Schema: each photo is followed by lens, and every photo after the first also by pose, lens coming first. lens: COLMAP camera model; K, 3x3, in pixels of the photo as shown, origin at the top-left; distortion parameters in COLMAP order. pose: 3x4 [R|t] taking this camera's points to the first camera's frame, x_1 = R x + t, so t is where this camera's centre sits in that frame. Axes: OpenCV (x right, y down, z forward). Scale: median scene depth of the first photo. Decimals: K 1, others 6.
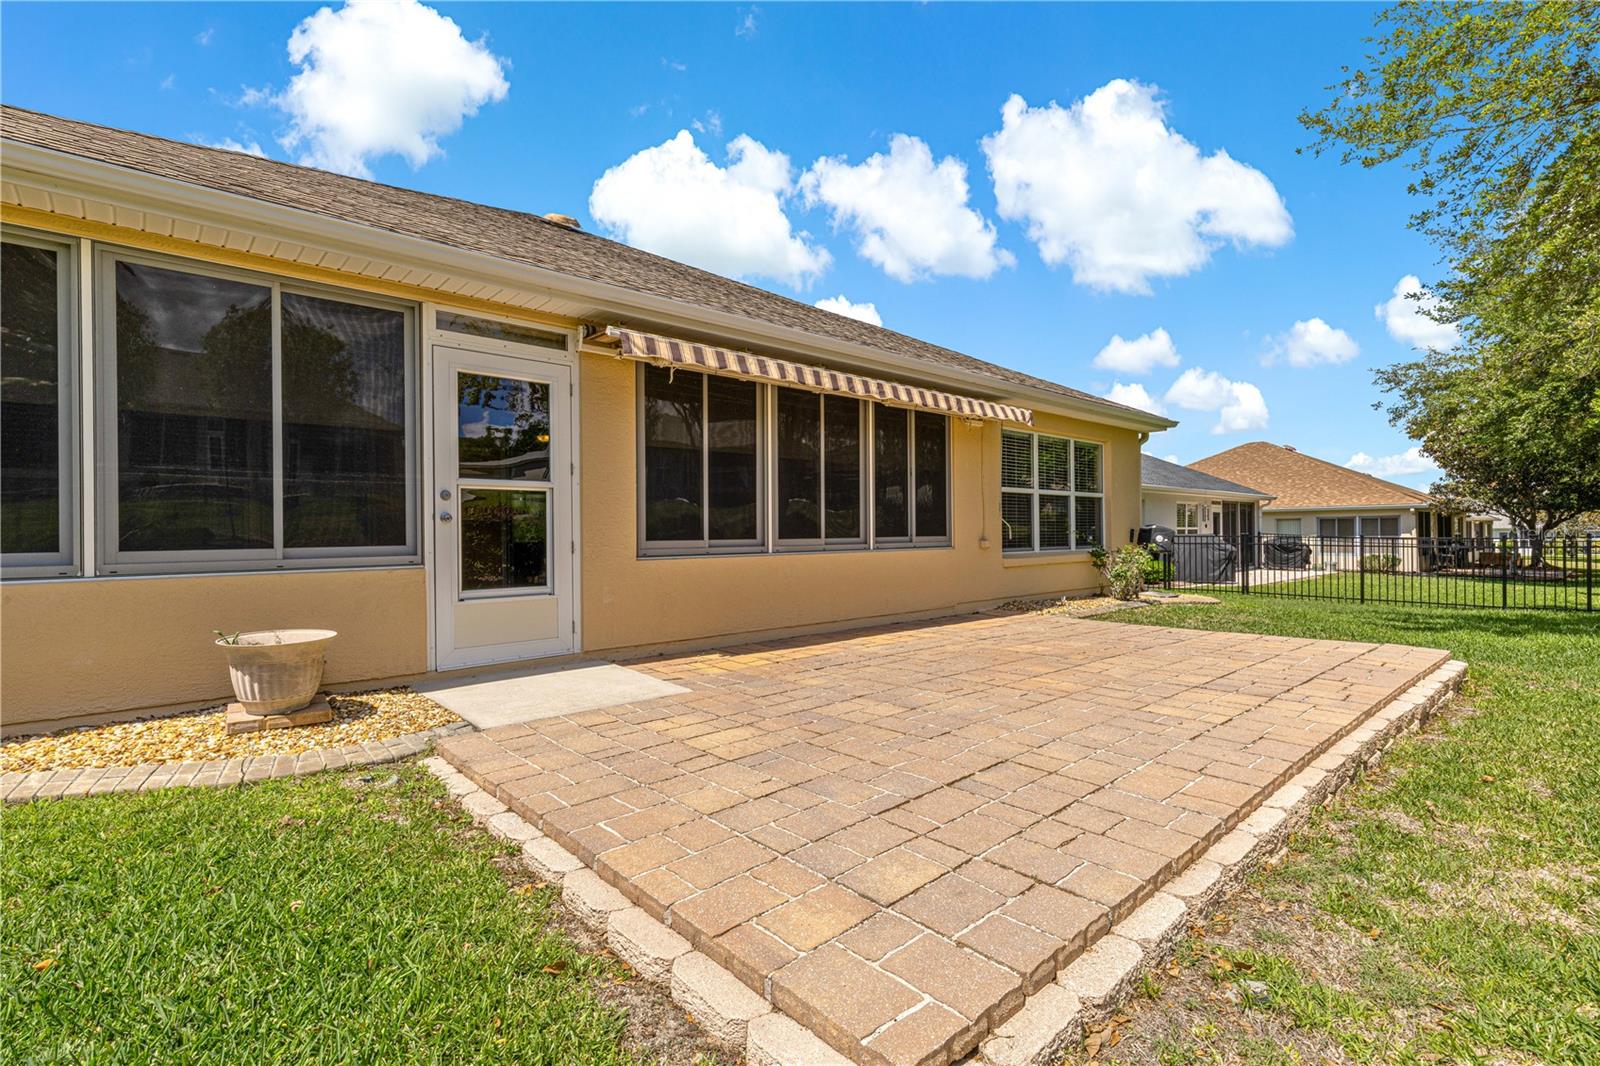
lens RADIAL K [[729.0, 0, 803.0], [0, 729.0, 536.1], [0, 0, 1]] dist [0.011748, -0.000076]
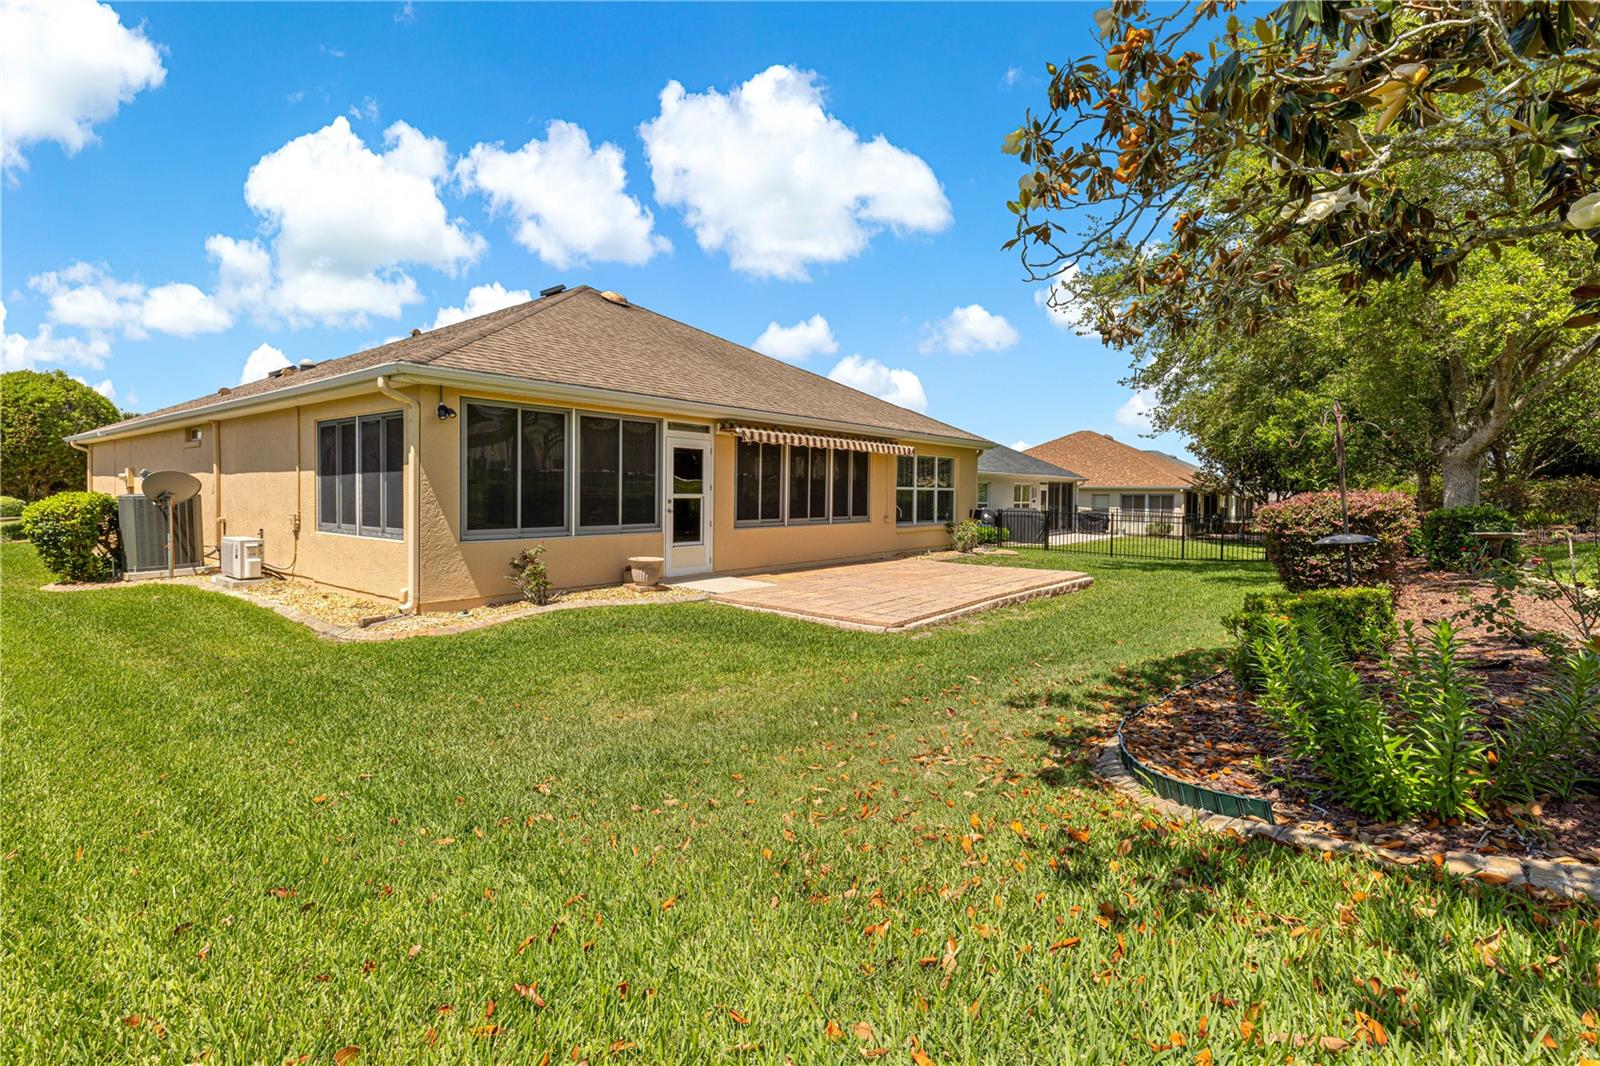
lens RADIAL K [[729.0, 0, 799.1], [0, 729.0, 526.6], [0, 0, 1]] dist [0.011748, -0.000076]
pose [[0.988021, 0.010430, 0.153967, -0.222519], [-0.017075, 0.998976, 0.041899, -0.041070], [-0.153372, -0.044026, 0.987187, -0.681238]]
